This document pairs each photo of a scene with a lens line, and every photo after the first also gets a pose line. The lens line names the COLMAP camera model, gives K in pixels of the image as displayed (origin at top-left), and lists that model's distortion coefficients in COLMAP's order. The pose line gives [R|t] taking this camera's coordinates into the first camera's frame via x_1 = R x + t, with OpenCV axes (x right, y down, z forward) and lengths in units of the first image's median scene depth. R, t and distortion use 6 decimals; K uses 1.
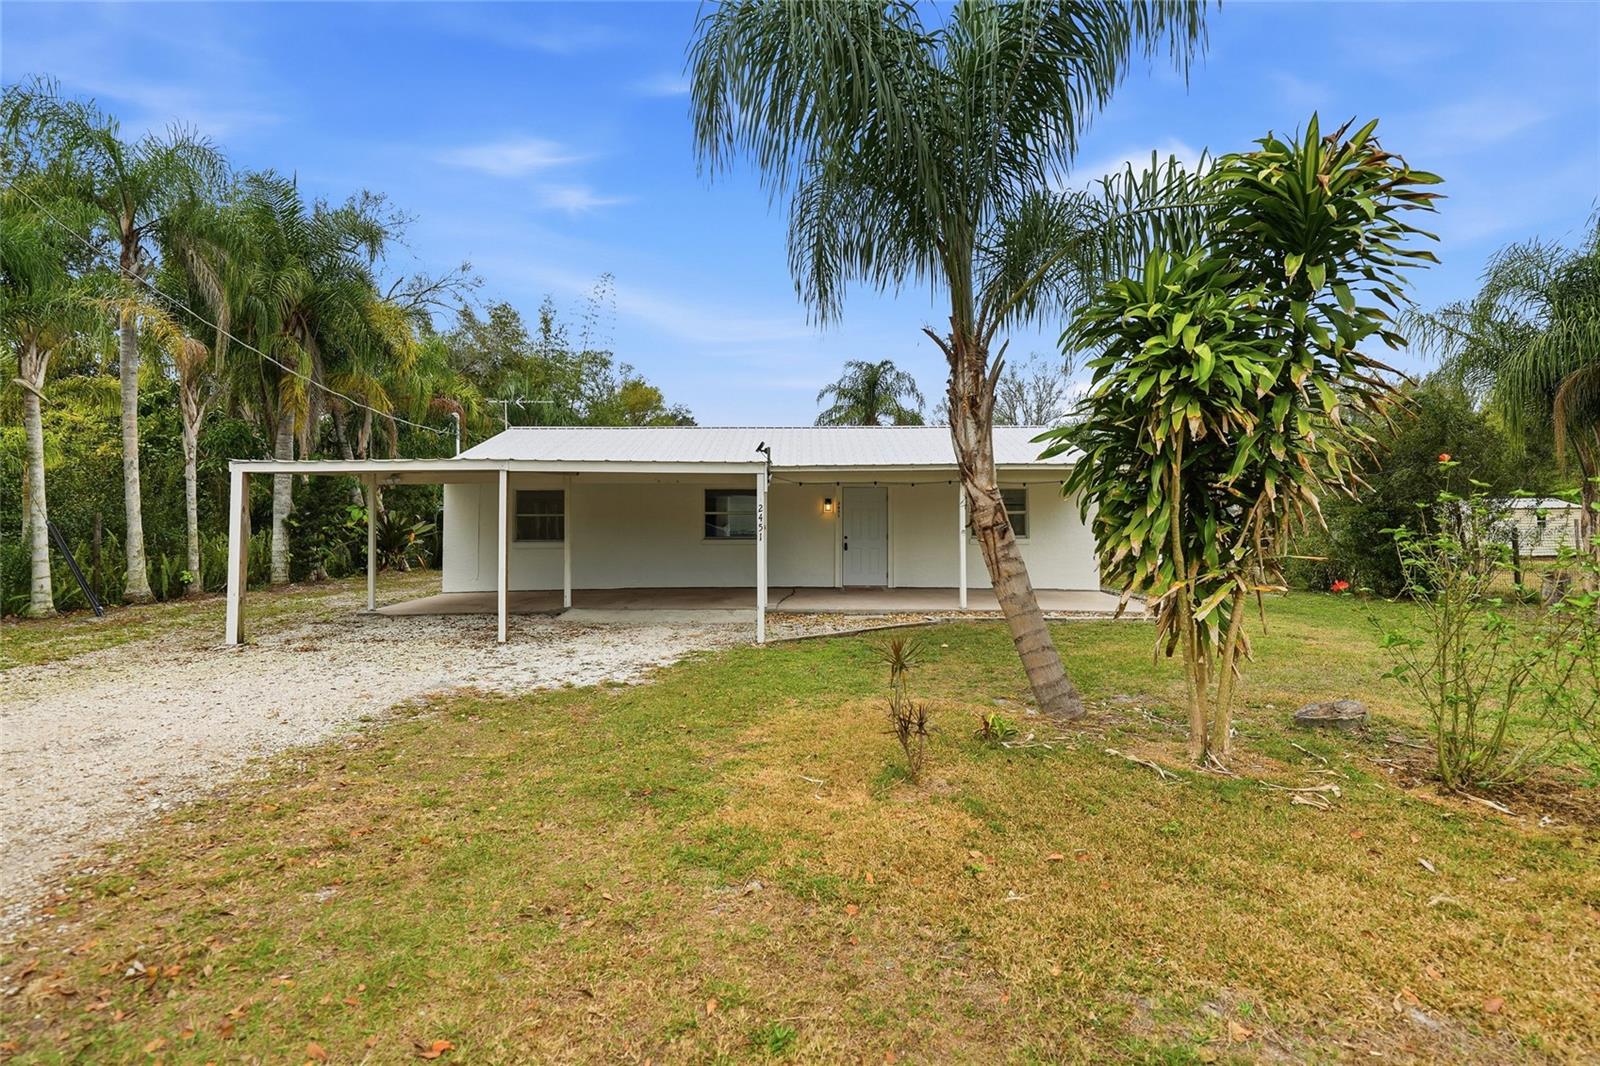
lens RADIAL K [[750.4, 0, 799.6], [0, 750.4, 498.5], [0, 0, 1]] dist [-0.001026, -0.000348]
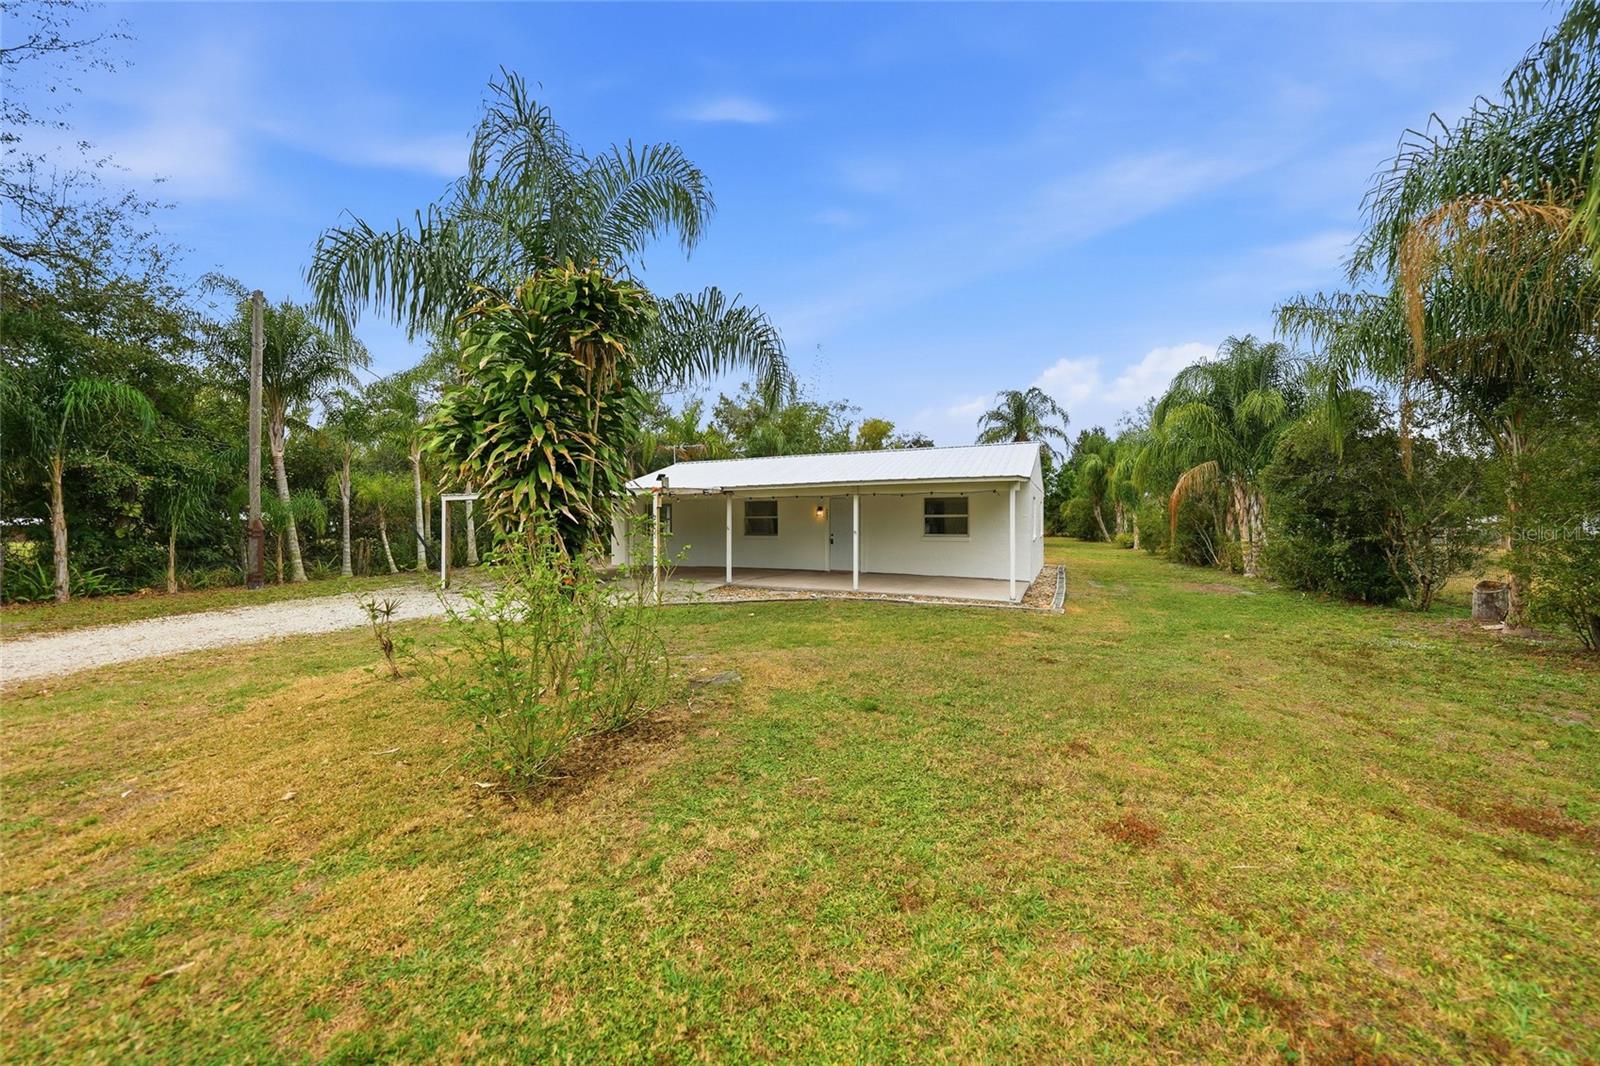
lens RADIAL K [[564.5, 0, 795.1], [0, 564.5, 539.8], [0, 0, 1]] dist [-0.026126, 0.004992]
pose [[0.911123, 0.009386, -0.412027, 0.445585], [0.017573, 0.997947, 0.061593, -0.004225], [0.411759, -0.063360, 0.909087, 0.024774]]
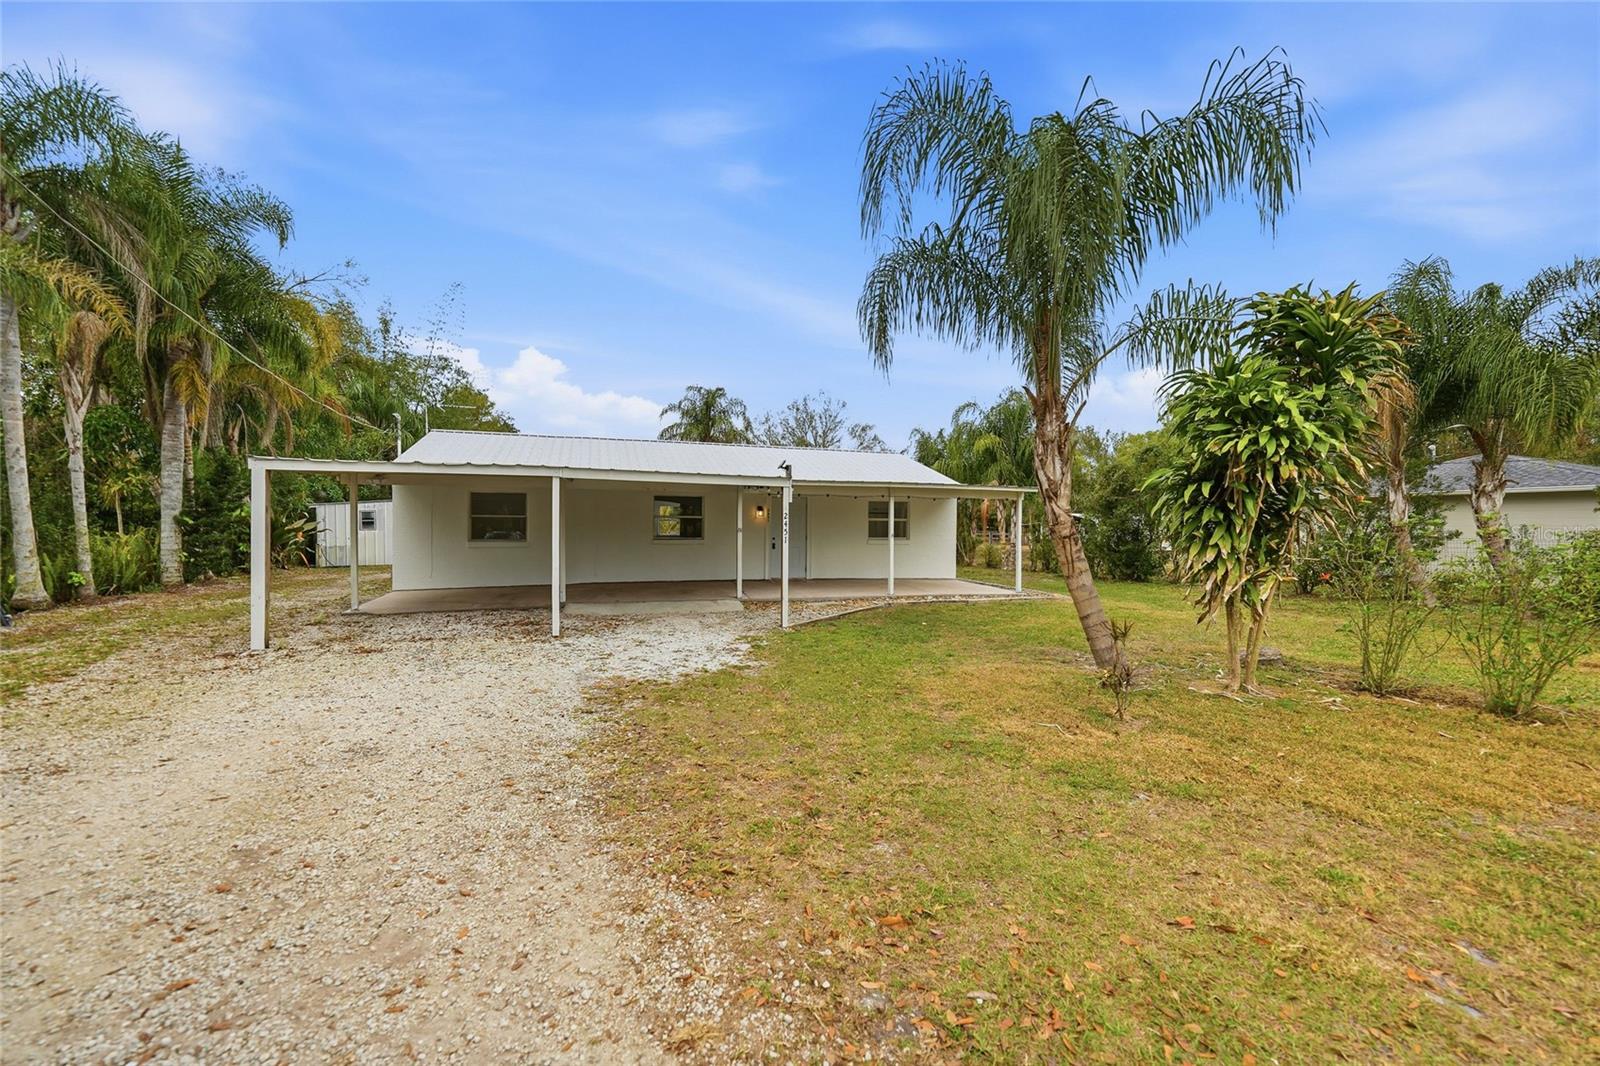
lens RADIAL K [[628.3, 0, 804.1], [0, 628.3, 533.4], [0, 0, 1]] dist [-0.011449, 0.000020]
pose [[0.949979, 0.007466, 0.312223, -0.216630], [-0.022460, 0.998759, 0.044454, -0.002896], [-0.311504, -0.049243, 0.948968, 0.023310]]
